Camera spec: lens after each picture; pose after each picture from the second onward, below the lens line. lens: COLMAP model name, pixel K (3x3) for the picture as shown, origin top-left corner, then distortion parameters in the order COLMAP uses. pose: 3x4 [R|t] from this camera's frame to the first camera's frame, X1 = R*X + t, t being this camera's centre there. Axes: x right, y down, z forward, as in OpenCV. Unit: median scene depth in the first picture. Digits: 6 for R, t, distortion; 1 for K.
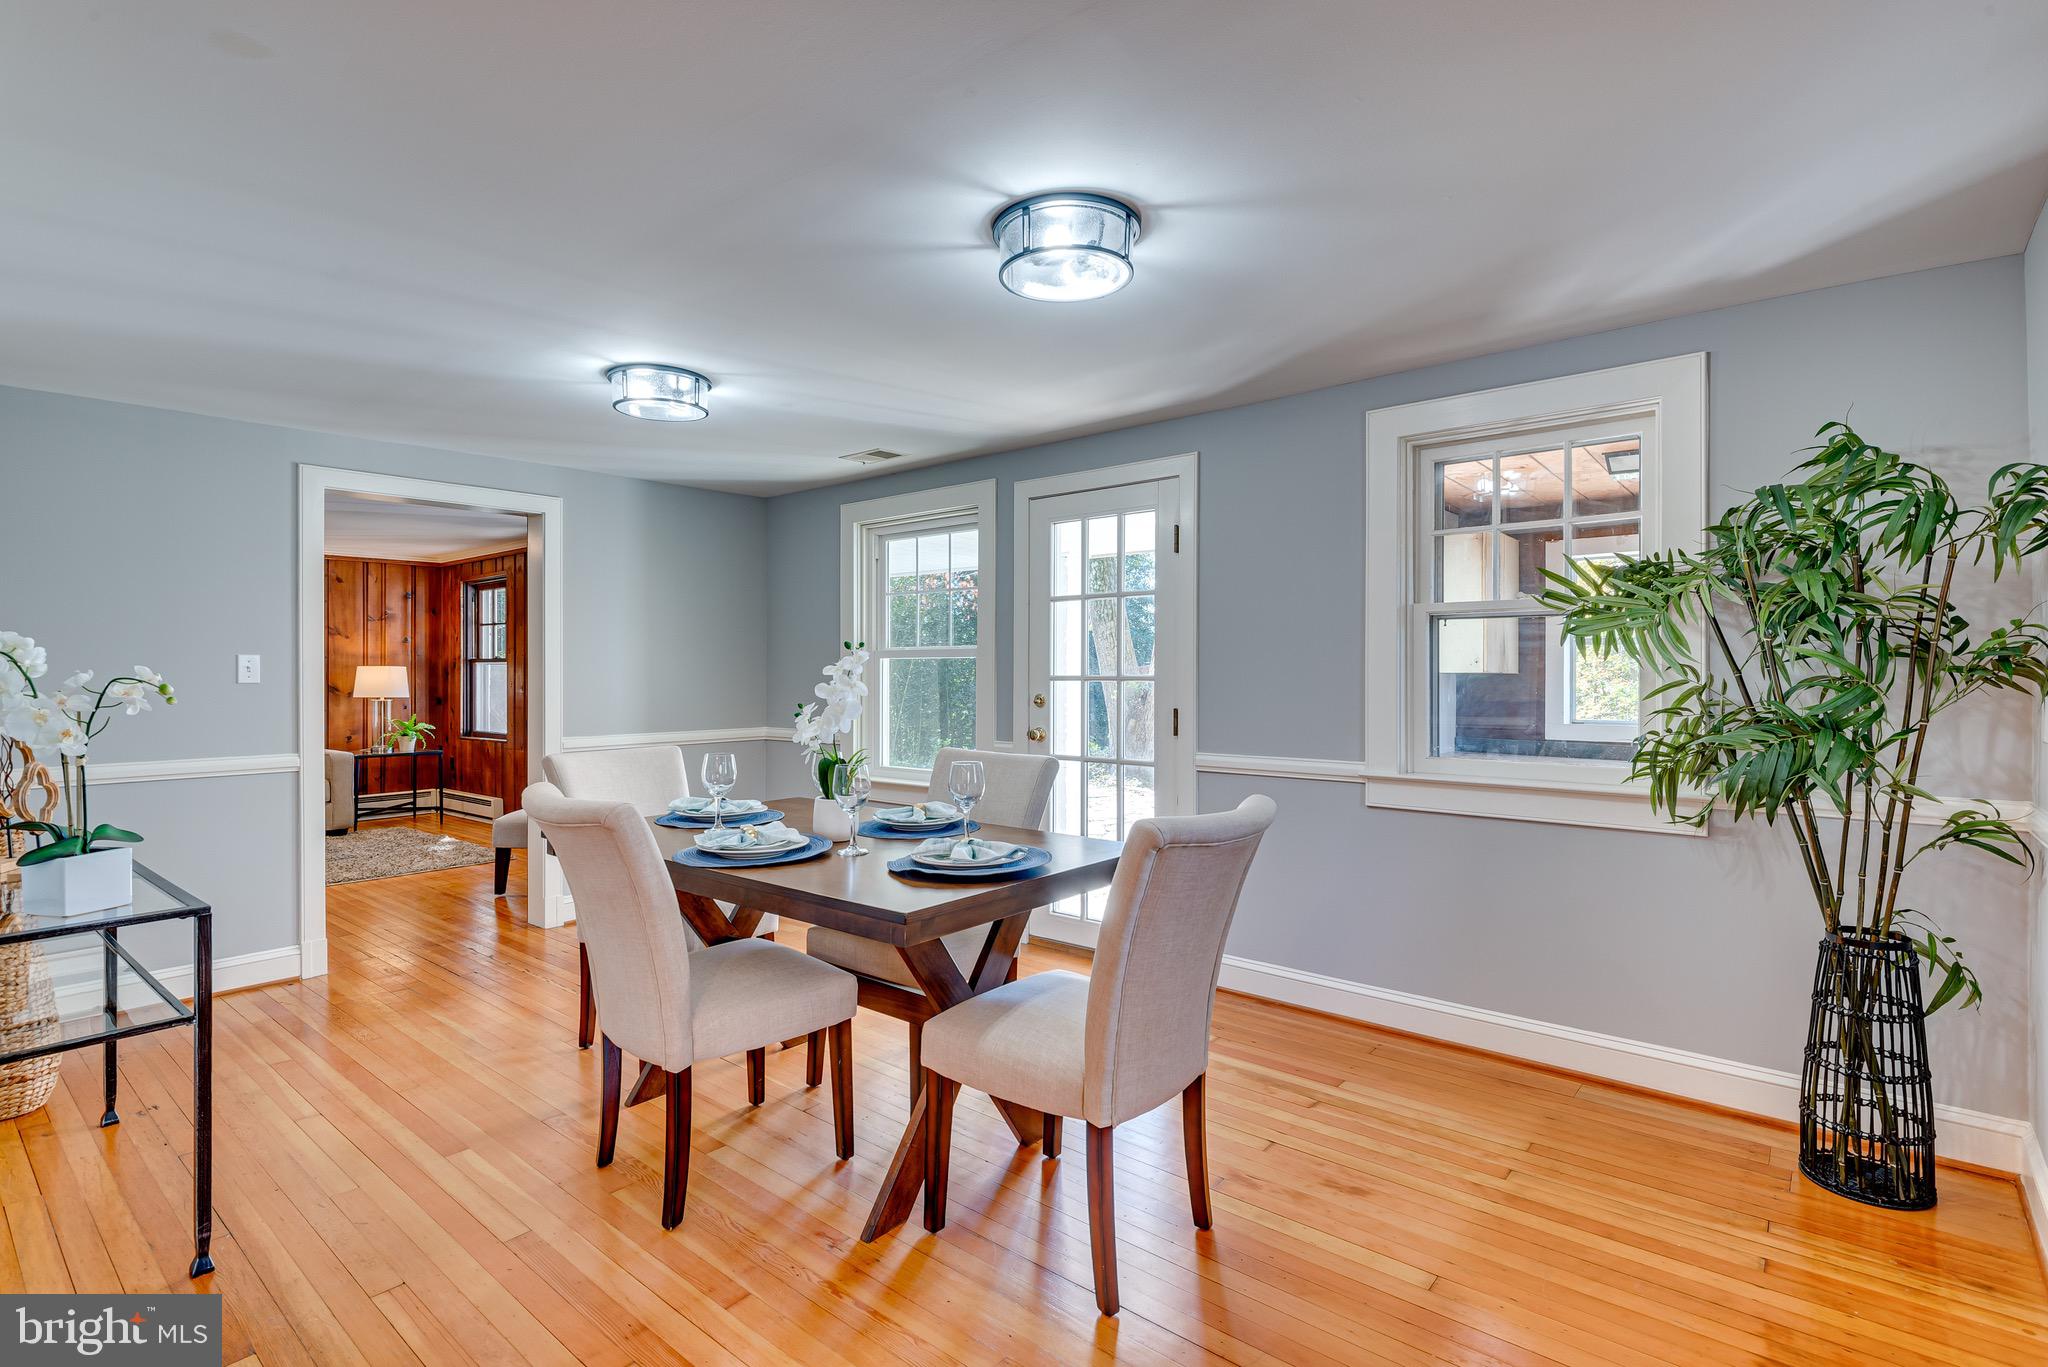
lens RADIAL K [[982.3, 0, 1013.9], [0, 982.3, 680.7], [0, 0, 1]] dist [-0.002585, -0.000299]
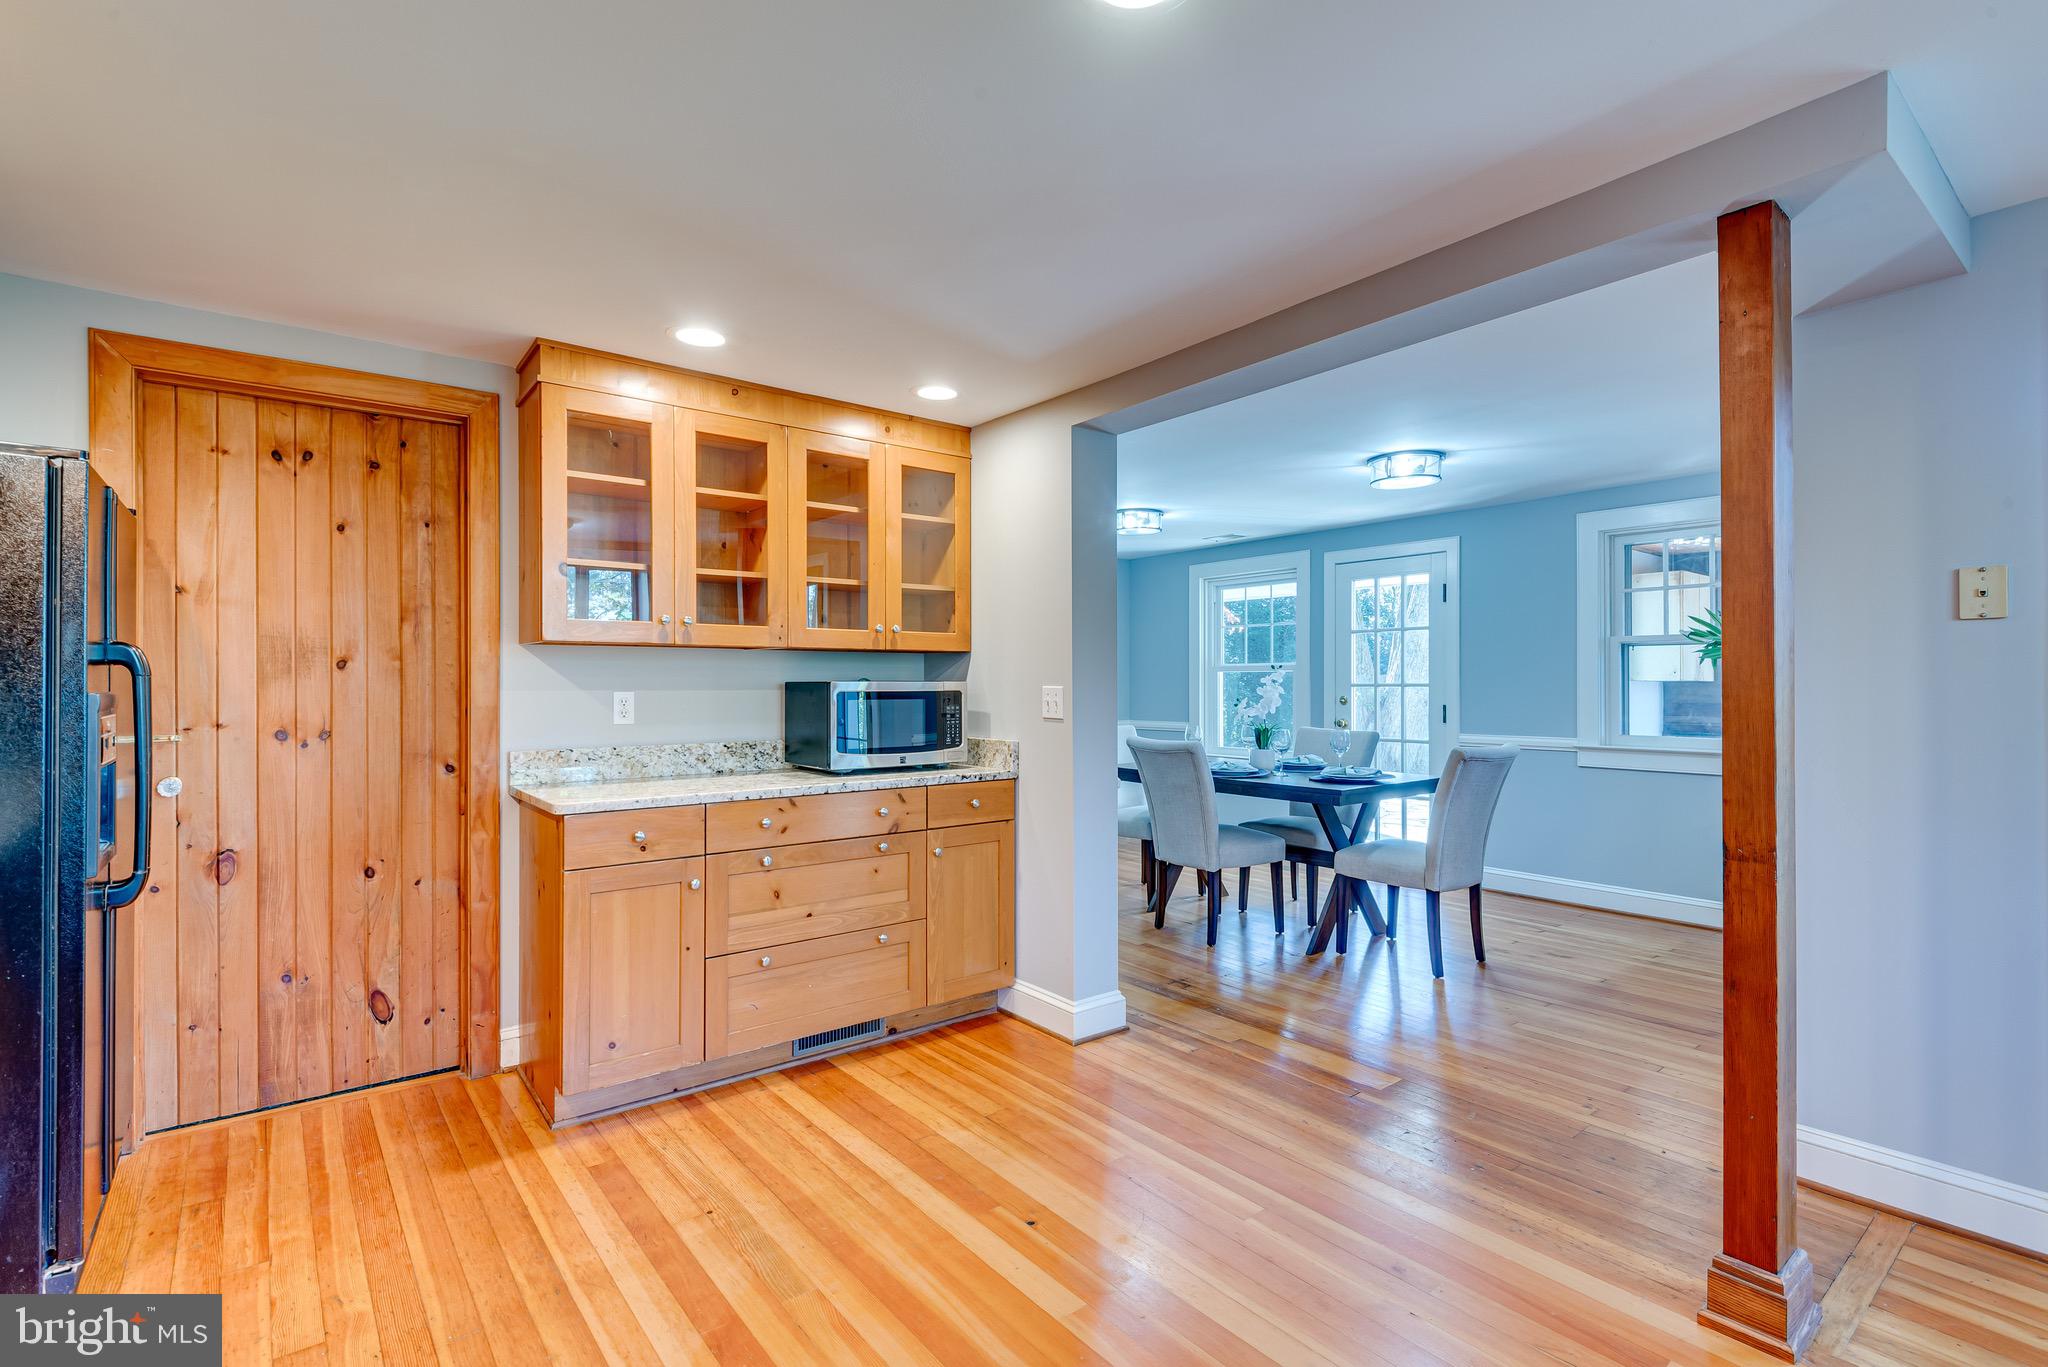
lens RADIAL K [[982.3, 0, 1034.7], [0, 982.3, 686.4], [0, 0, 1]] dist [-0.002585, -0.000299]
pose [[0.982590, -0.001288, -0.185784, -0.229681], [0.000552, 0.999992, -0.004013, 0.007485], [0.185788, 0.003841, 0.982582, -0.795024]]
